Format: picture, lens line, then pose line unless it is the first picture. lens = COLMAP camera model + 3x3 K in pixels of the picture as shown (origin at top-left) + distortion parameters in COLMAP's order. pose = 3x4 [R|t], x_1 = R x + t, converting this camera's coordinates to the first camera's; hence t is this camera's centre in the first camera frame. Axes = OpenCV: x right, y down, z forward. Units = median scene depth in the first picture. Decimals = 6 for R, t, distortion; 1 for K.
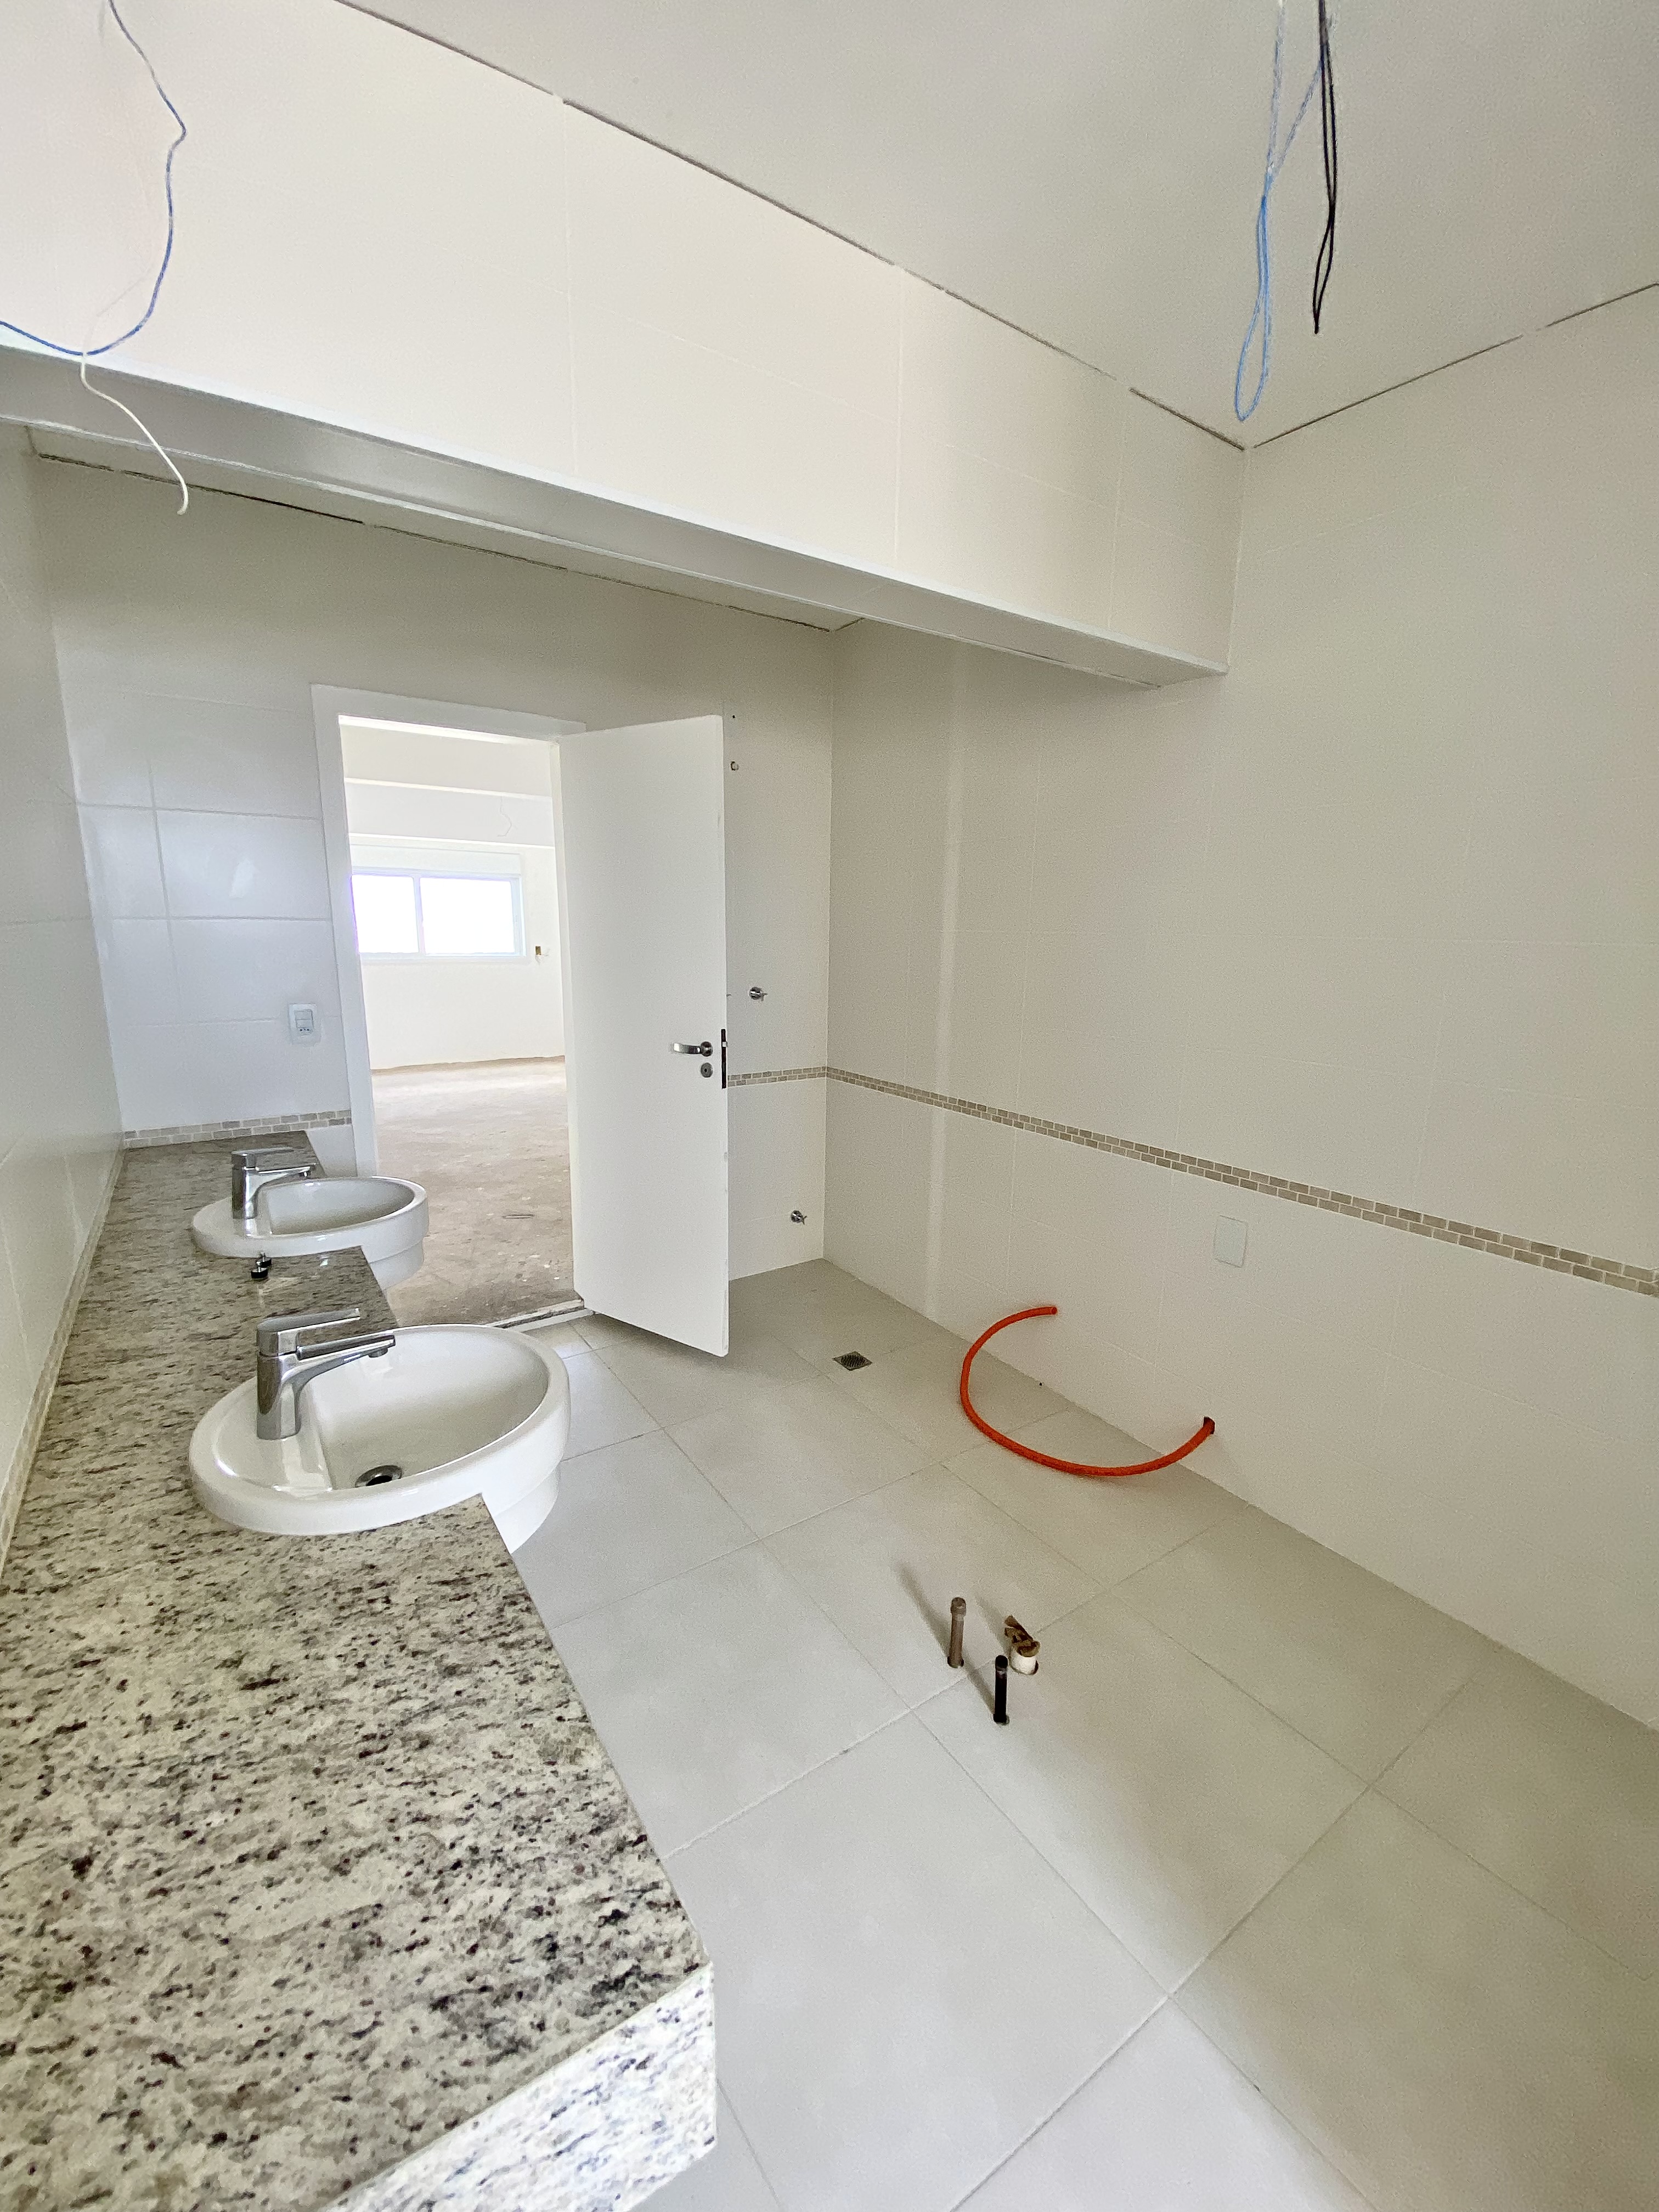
lens RADIAL K [[905.0, 0, 836.7], [0, 905.0, 1105.5], [0, 0, 1]] dist [-0.000694, -0.012313]
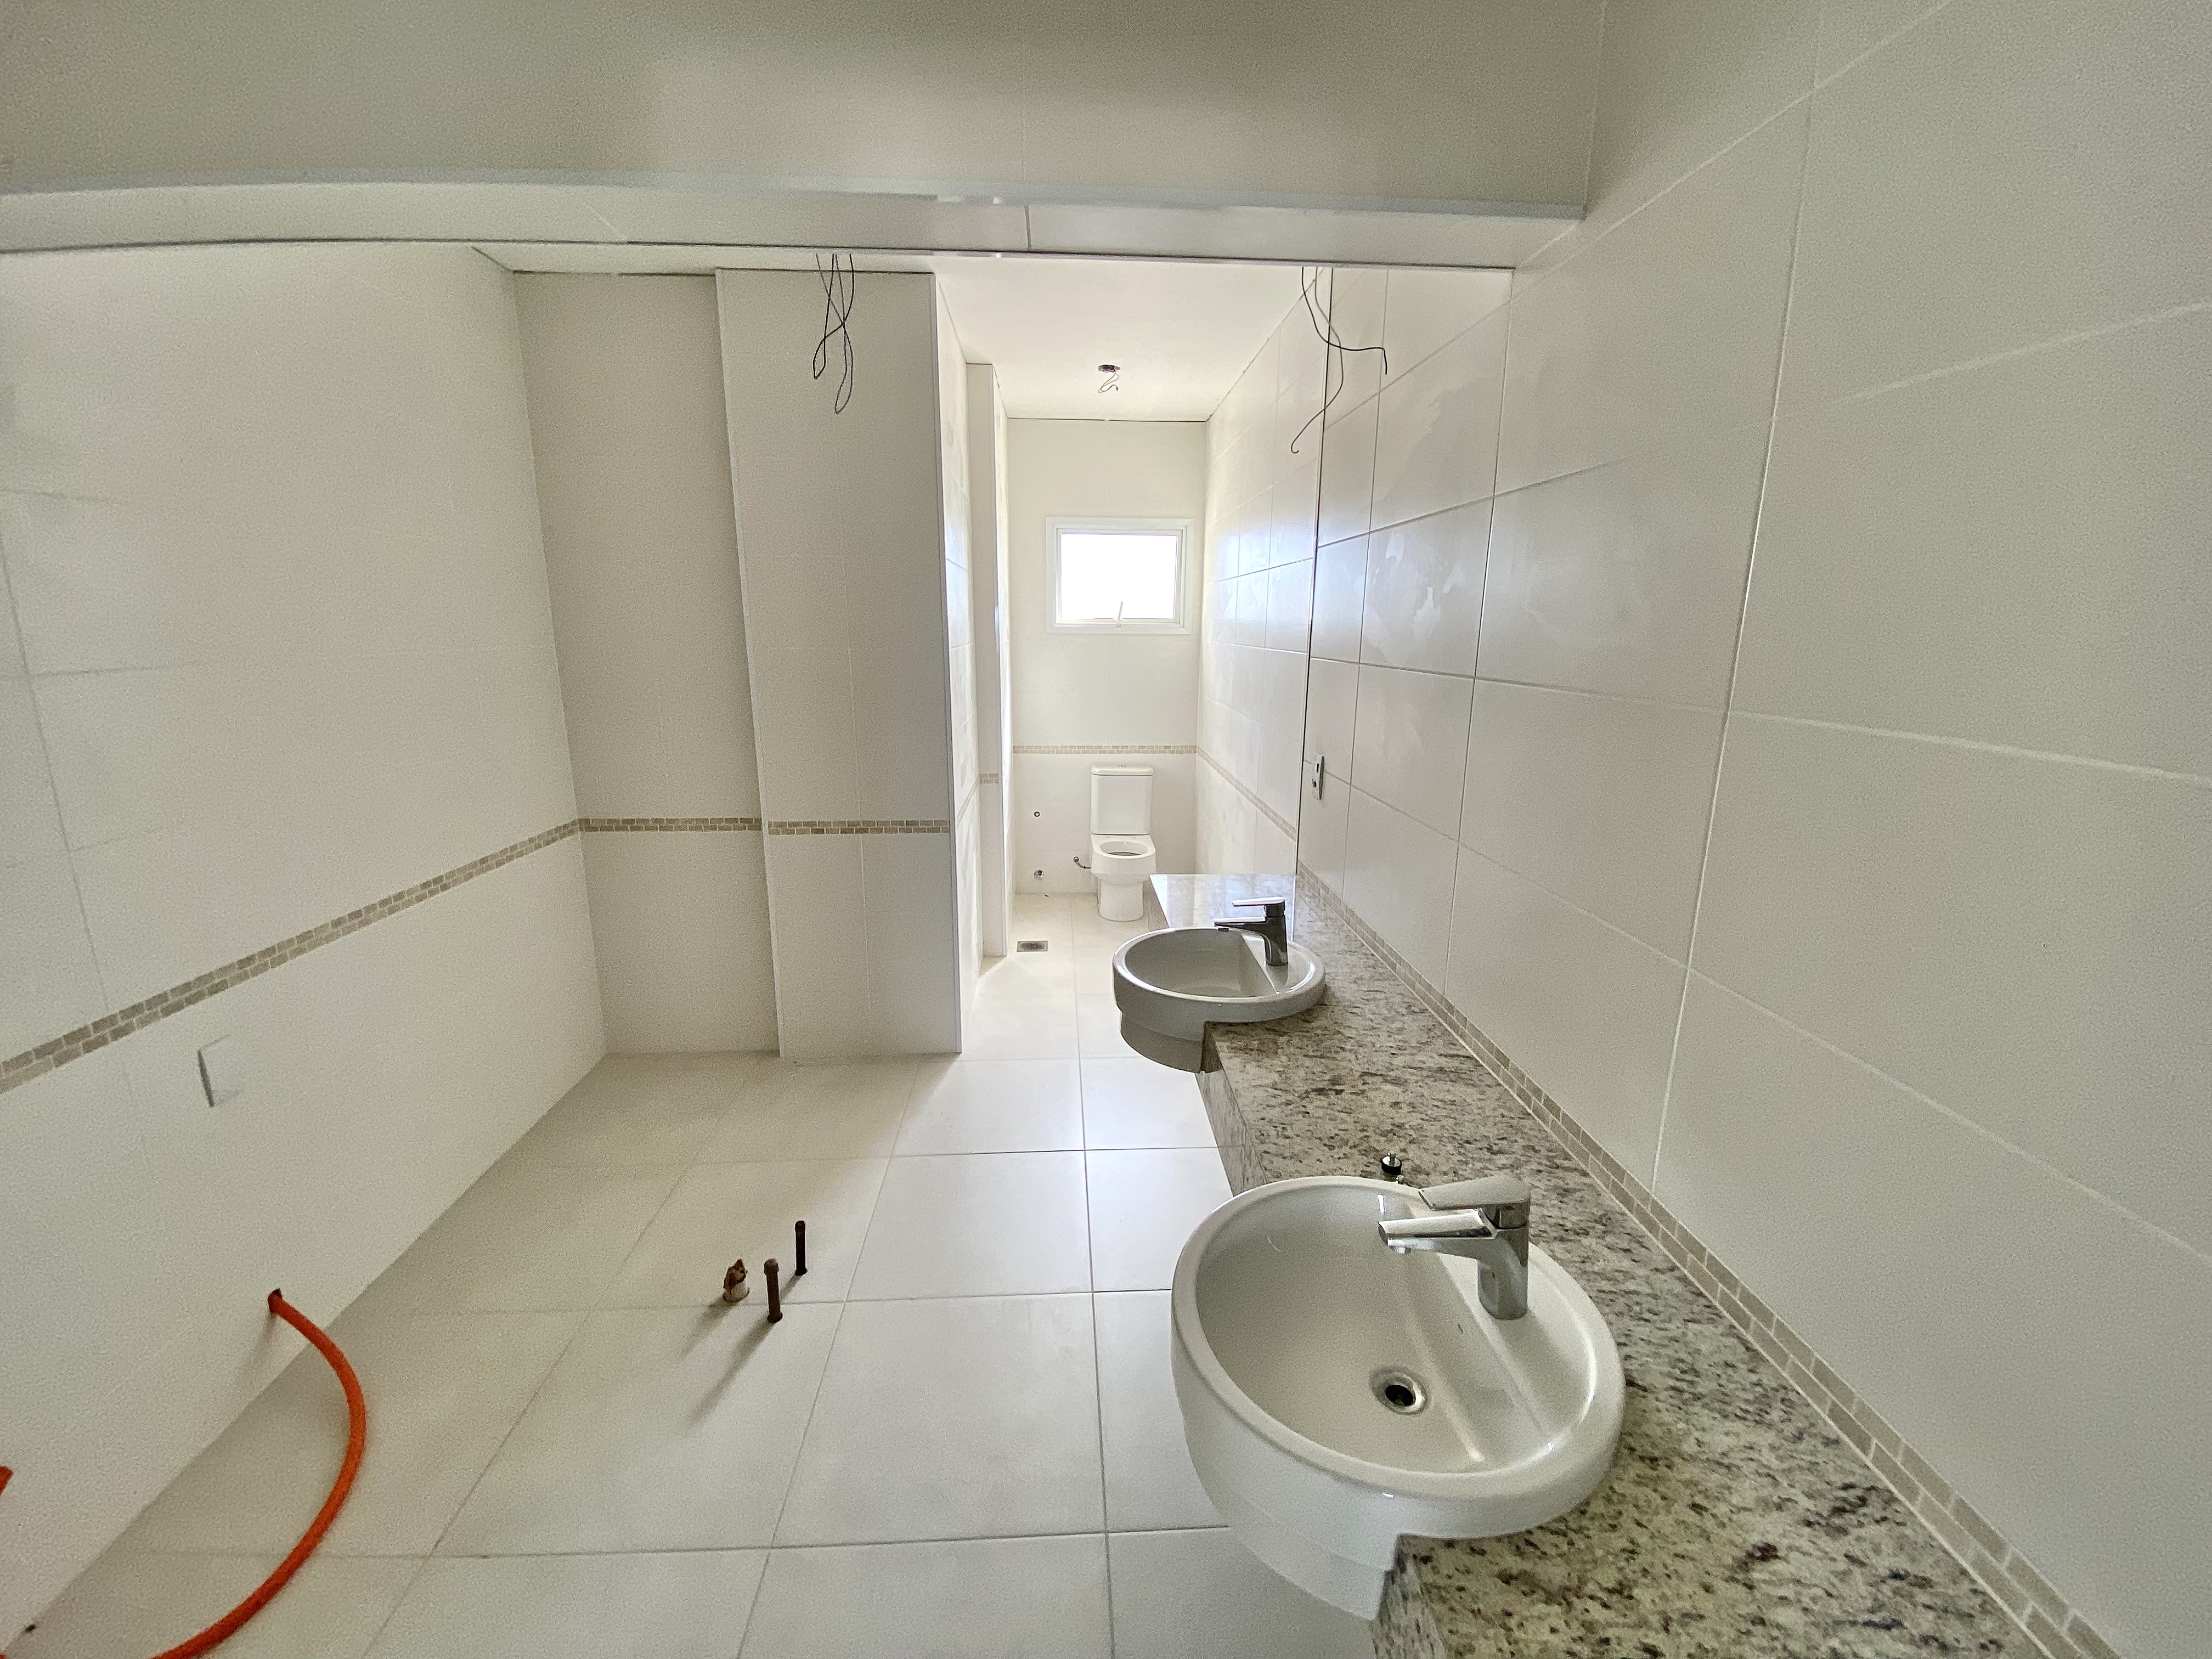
lens RADIAL K [[905.0, 0, 1106.8], [0, 905.0, 834.1], [0, 0, 1]] dist [-0.000694, -0.012313]
pose [[-0.856123, -0.136920, 0.498303, -0.723153], [0.084539, 0.914164, 0.396431, -0.350487], [-0.509810, 0.381520, -0.771062, 1.486261]]
